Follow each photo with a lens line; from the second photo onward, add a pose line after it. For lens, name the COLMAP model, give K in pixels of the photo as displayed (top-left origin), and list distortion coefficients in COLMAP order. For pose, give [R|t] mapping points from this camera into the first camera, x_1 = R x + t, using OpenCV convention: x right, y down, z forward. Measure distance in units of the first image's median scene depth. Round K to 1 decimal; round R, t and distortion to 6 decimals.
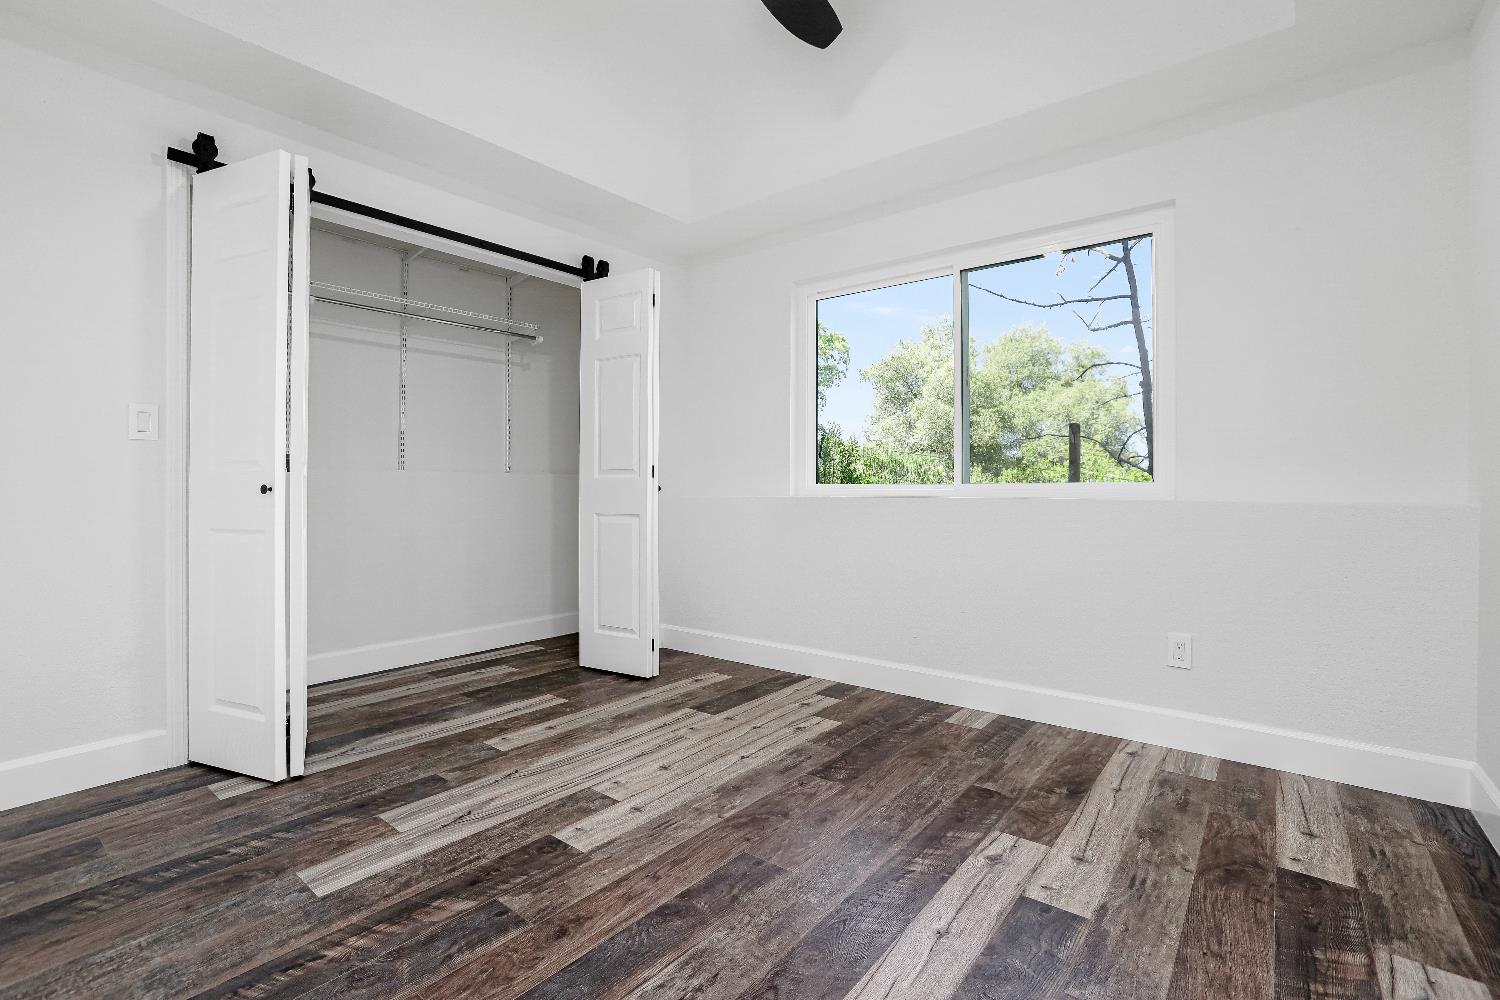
lens RADIAL K [[682.3, 0, 750.0], [0, 682.3, 491.7], [0, 0, 1]] dist [0.002920, 0.000689]
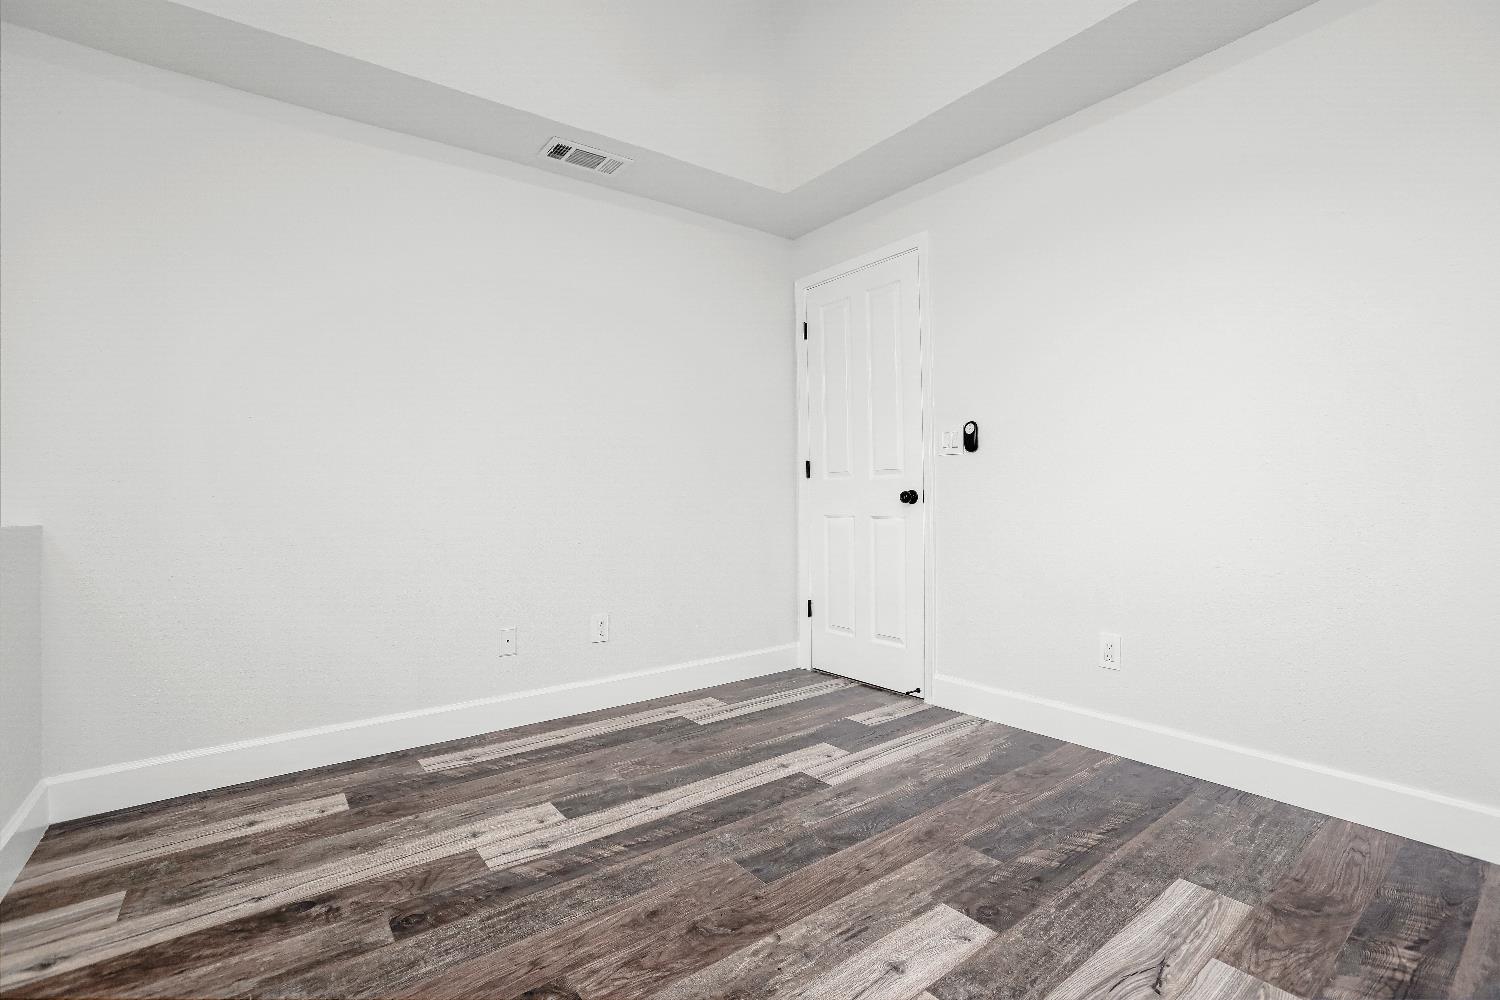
lens RADIAL K [[682.3, 0, 751.7], [0, 682.3, 499.0], [0, 0, 1]] dist [0.002920, 0.000689]
pose [[-0.968804, 0.012040, 0.247534, -0.231057], [0.013898, 0.999887, 0.005759, -0.006938], [-0.247437, 0.009019, -0.968862, 1.942599]]
